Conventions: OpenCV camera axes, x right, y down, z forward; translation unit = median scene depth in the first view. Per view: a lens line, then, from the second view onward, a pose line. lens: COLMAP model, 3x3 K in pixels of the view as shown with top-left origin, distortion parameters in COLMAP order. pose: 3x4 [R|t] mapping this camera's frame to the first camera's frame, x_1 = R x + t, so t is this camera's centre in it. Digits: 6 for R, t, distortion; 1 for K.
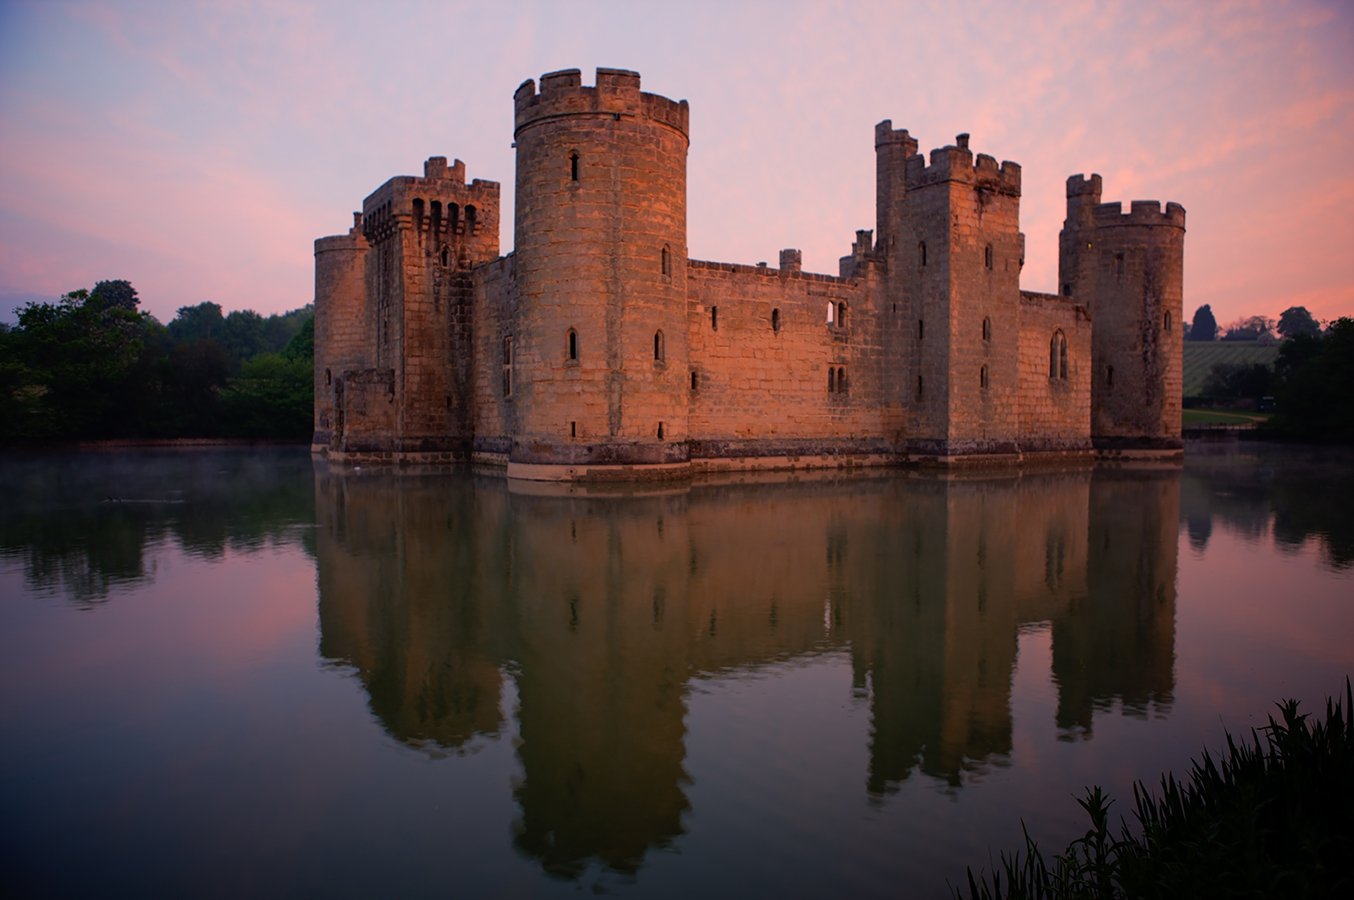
lens RADIAL K [[930.7, 0, 677.0], [0, 930.7, 450.0], [0, 0, 1]] dist [-0.087903, 0.000178]
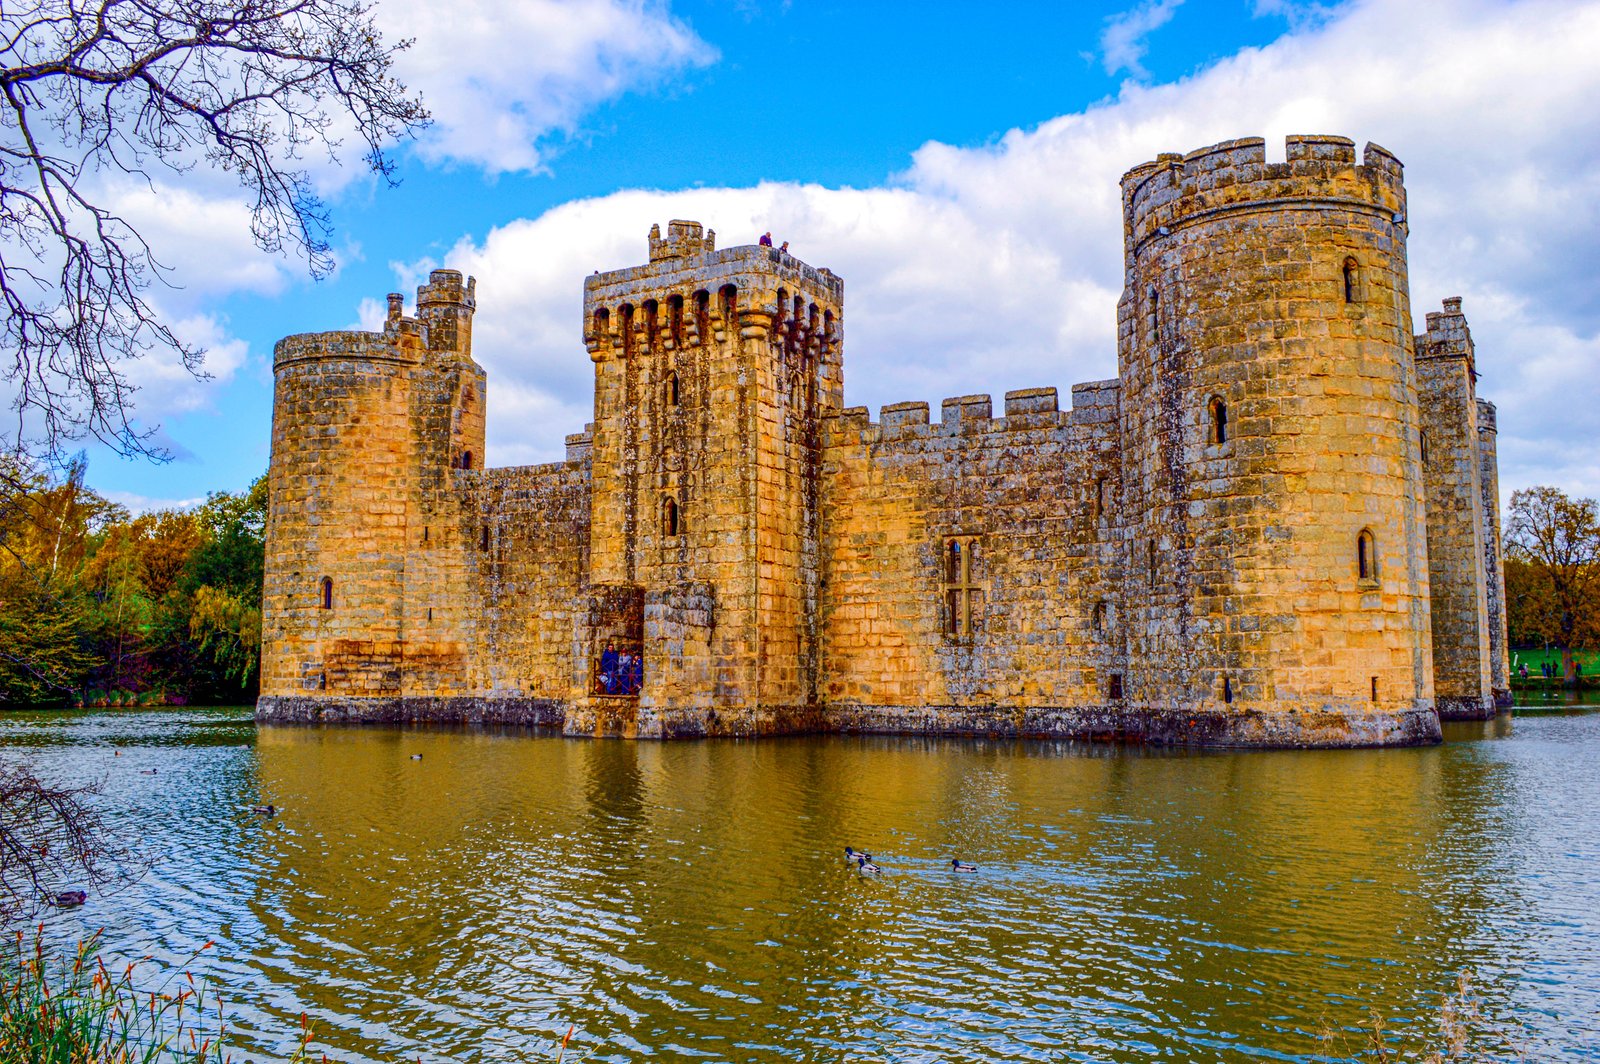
lens RADIAL K [[1346.5, 0, 800.0], [0, 1346.5, 532.0], [0, 0, 1]] dist [-0.071883, -0.003985]
pose [[0.897167, 0.042372, 0.439655, -0.664814], [0.017665, 0.991150, -0.131569, -0.012703], [-0.441339, 0.125806, 0.888478, 0.278859]]
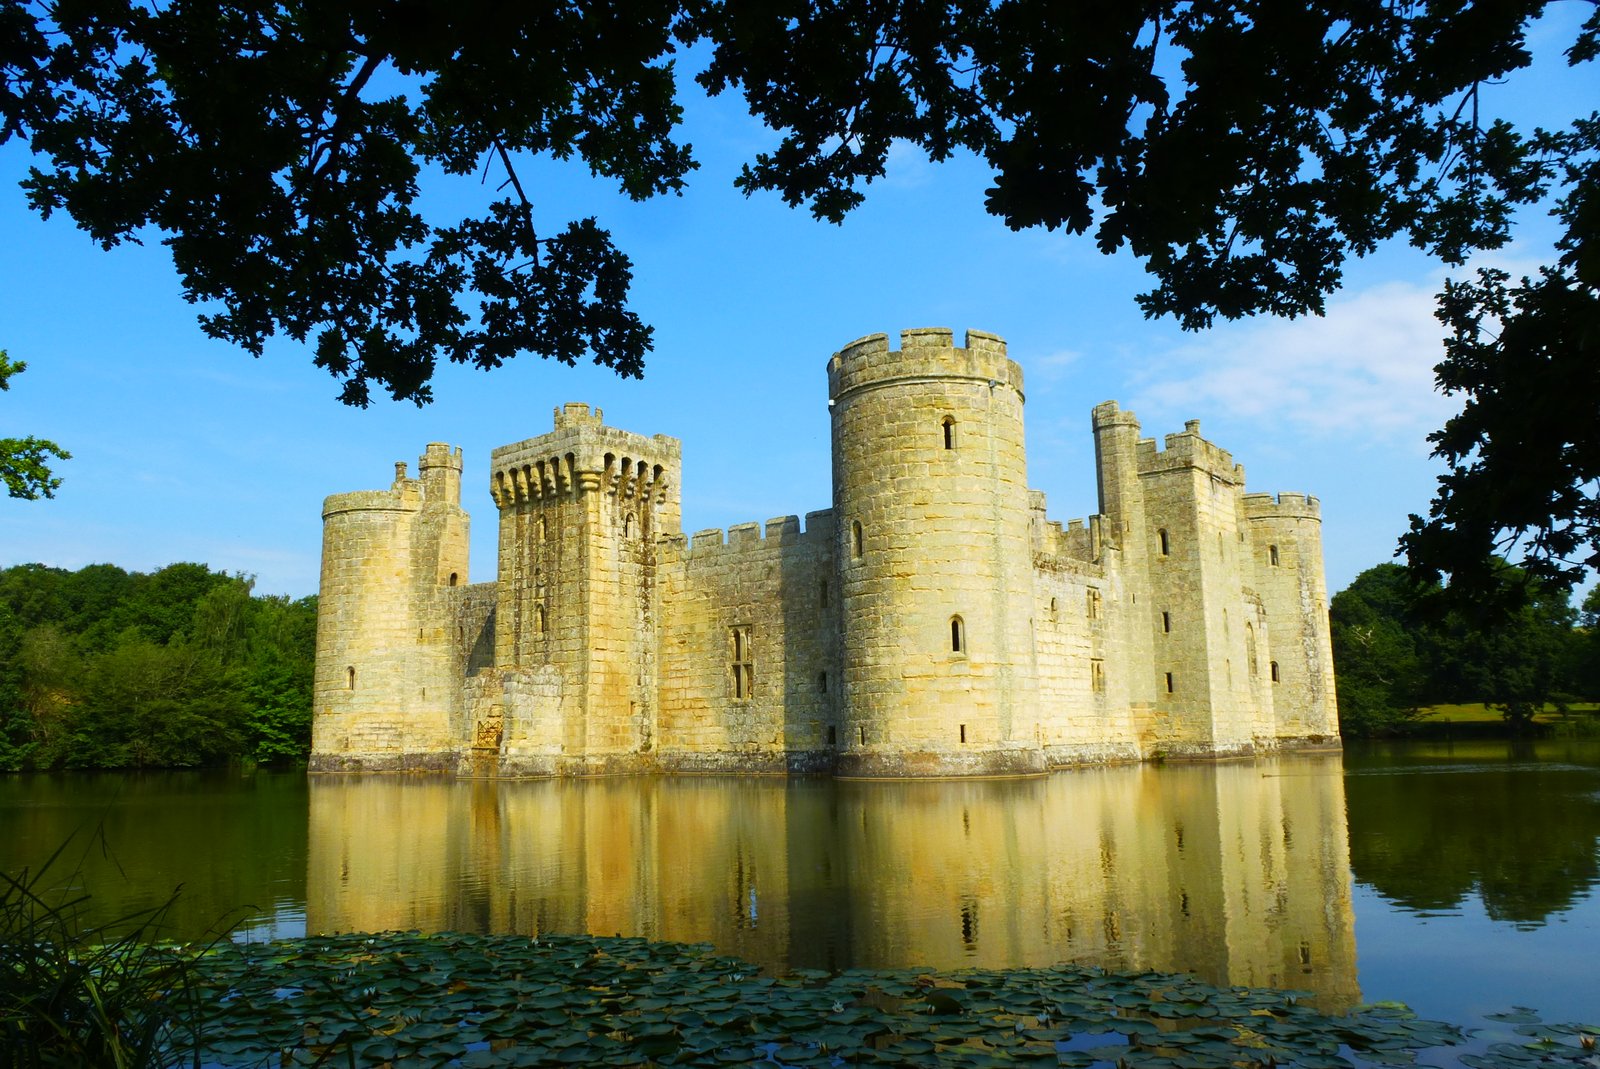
lens RADIAL K [[1147.8, 0, 800.0], [0, 1147.8, 534.5], [0, 0, 1]] dist [-0.036940, -0.001312]
pose [[0.951685, 0.034078, 0.305179, -0.447730], [0.030418, 0.978473, -0.204119, 0.006753], [-0.305565, 0.203540, 0.930162, 0.026643]]
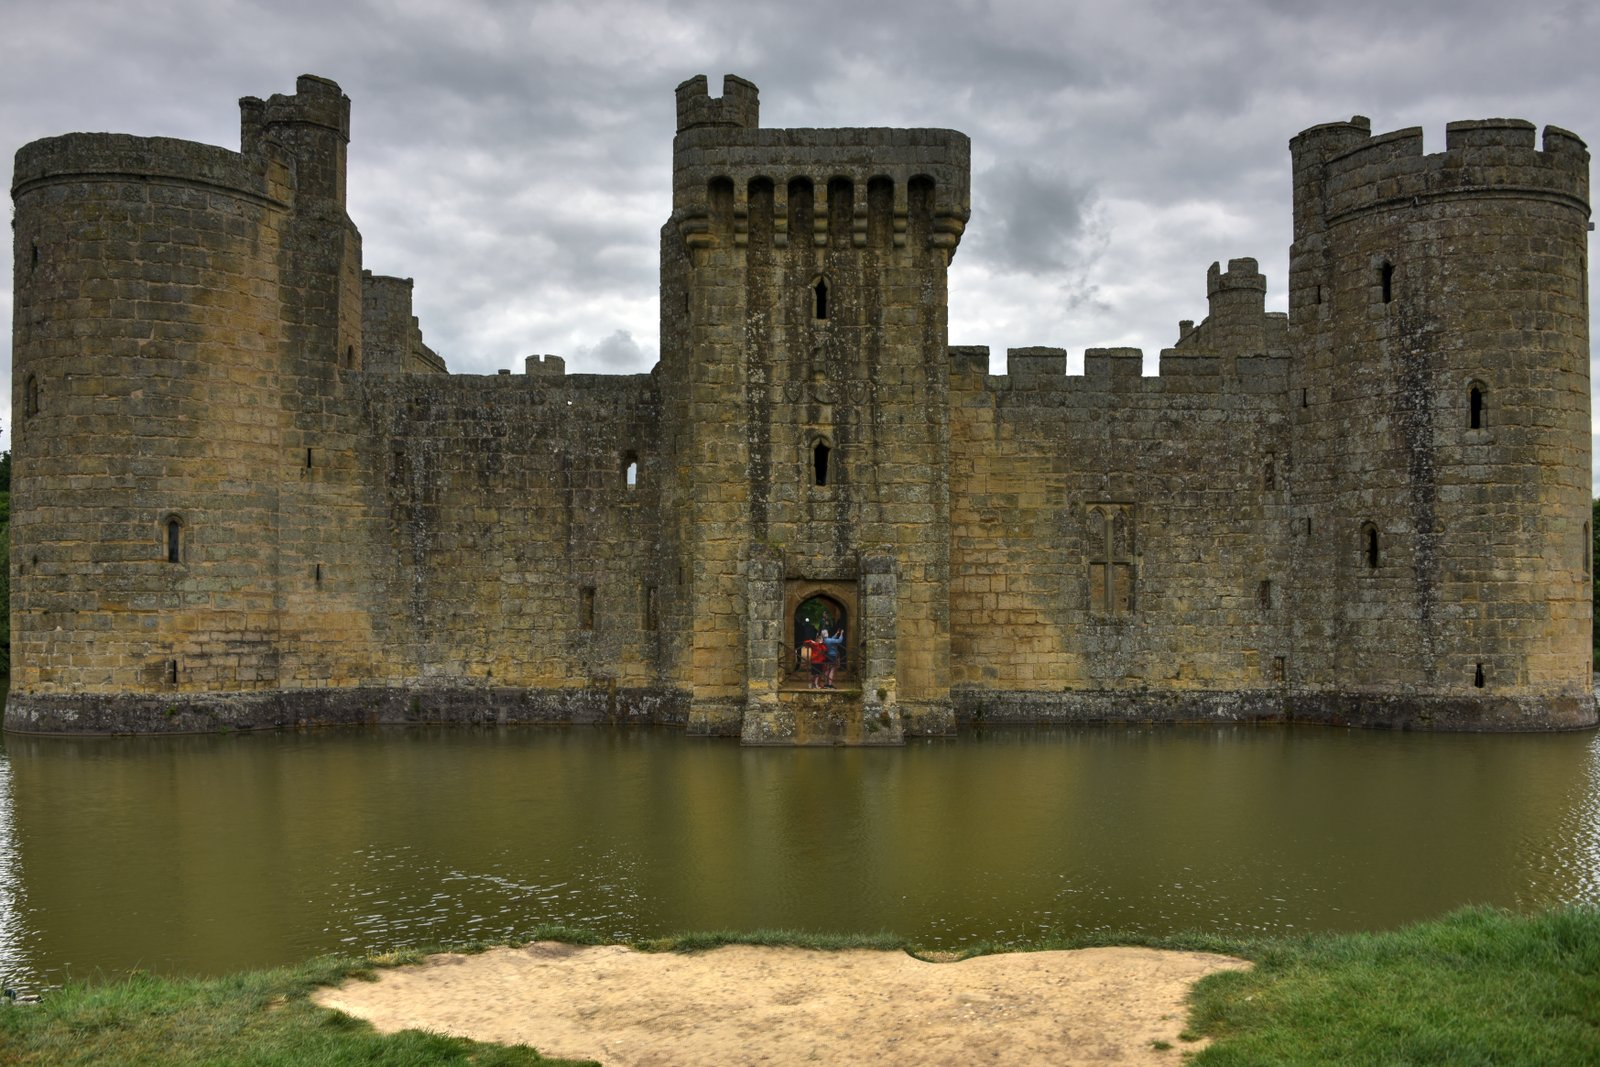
lens RADIAL K [[1323.1, 0, 805.5], [0, 1323.1, 622.1], [0, 0, 1]] dist [-0.037294, 0.003956]
pose [[0.544860, -0.000358, 0.838527, -0.936029], [0.028281, 0.999439, -0.017949, -0.045218], [-0.838050, 0.033494, 0.544565, 0.741029]]
